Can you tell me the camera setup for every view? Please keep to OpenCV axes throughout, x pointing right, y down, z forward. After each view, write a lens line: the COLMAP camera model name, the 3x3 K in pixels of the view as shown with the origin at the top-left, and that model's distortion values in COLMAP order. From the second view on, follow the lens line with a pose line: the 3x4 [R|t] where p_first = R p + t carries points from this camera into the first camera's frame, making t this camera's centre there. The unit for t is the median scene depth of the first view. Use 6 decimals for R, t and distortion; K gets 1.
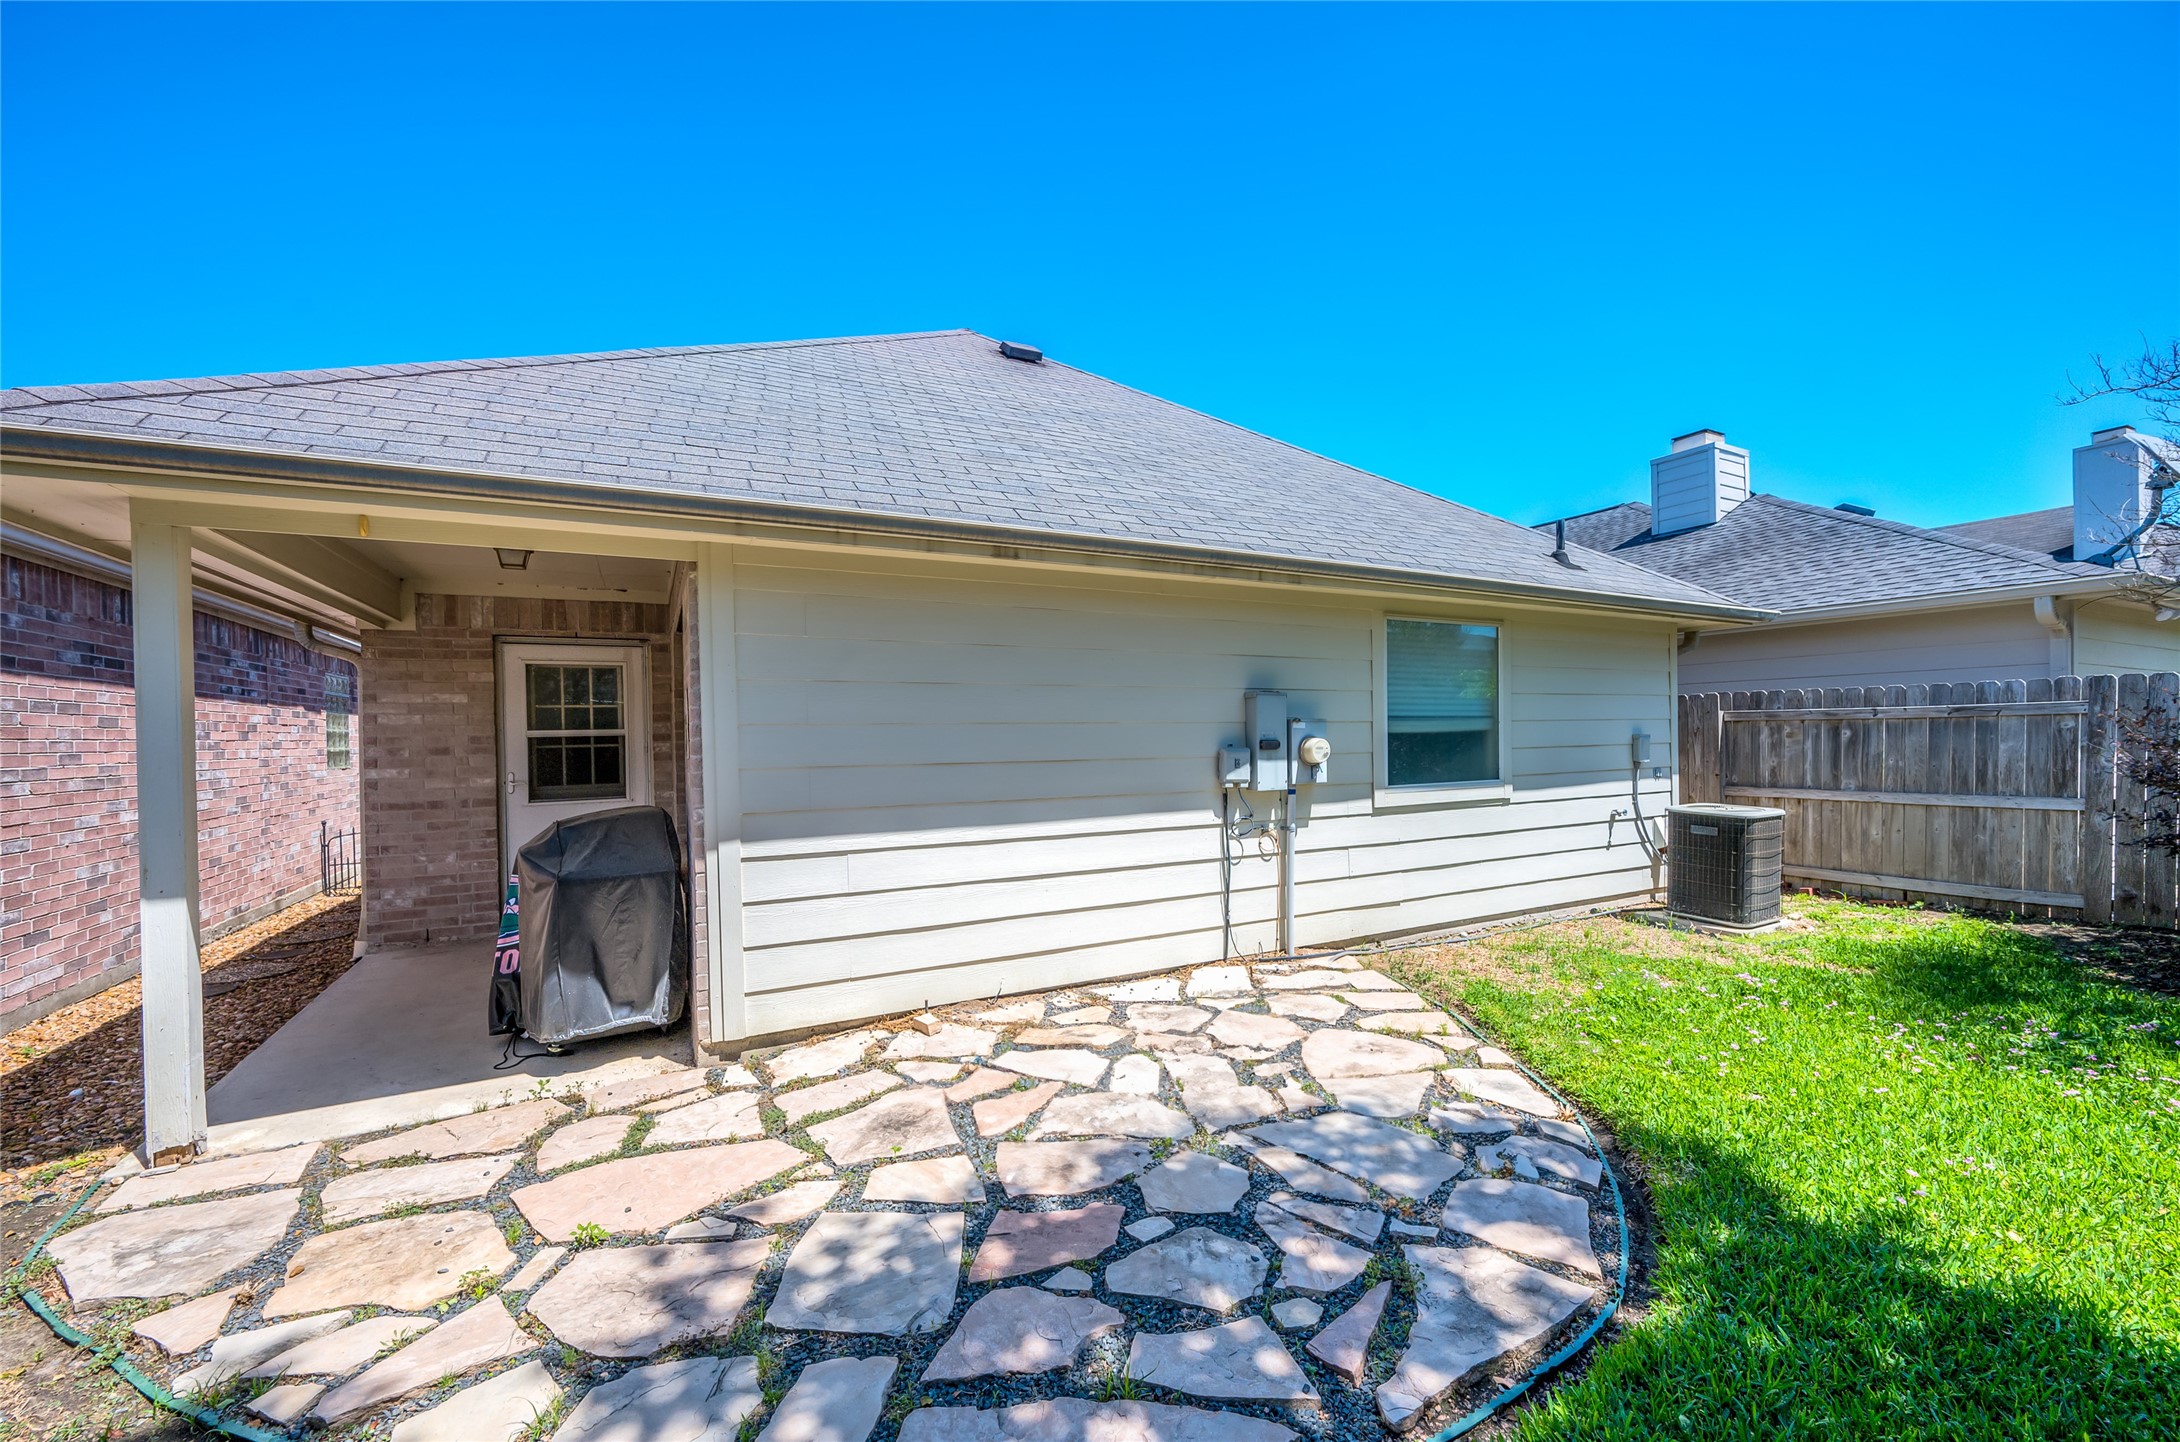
lens RADIAL K [[873.4, 0, 1101.3], [0, 873.4, 743.4], [0, 0, 1]] dist [0.000625, -0.000085]
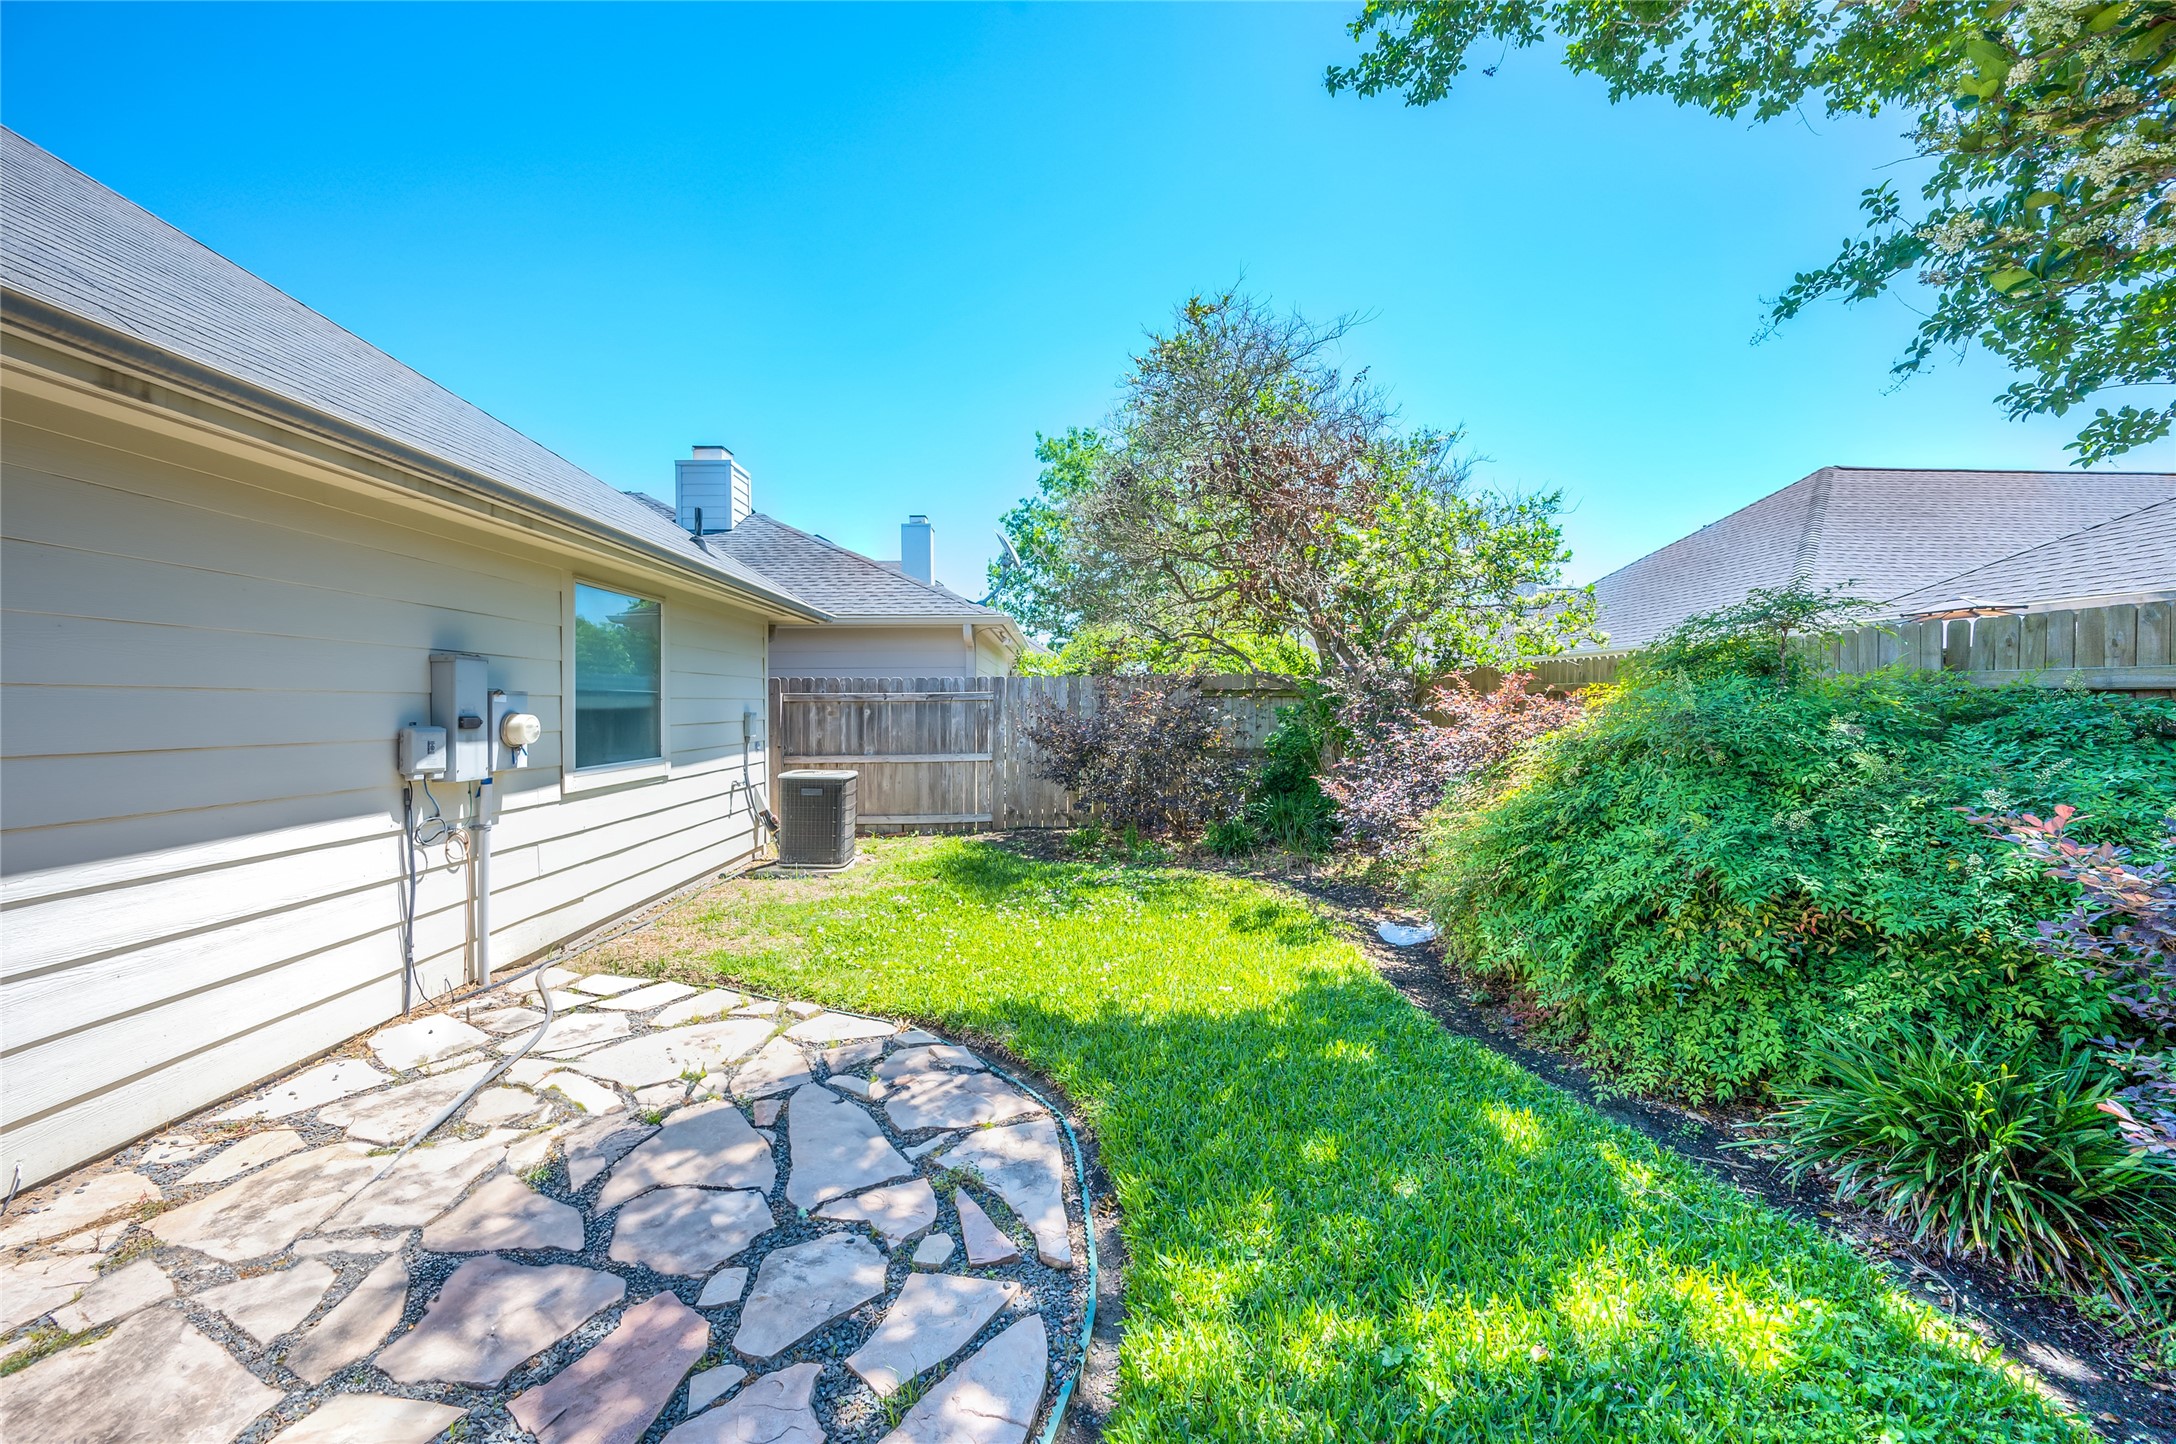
lens RADIAL K [[877.7, 0, 1089.1], [0, 877.7, 706.4], [0, 0, 1]] dist [0.007251, 0.000010]
pose [[0.442027, 0.009236, 0.896954, -0.270652], [0.008799, 0.999854, -0.014633, 0.003427], [-0.896959, 0.014361, 0.441881, 0.142704]]
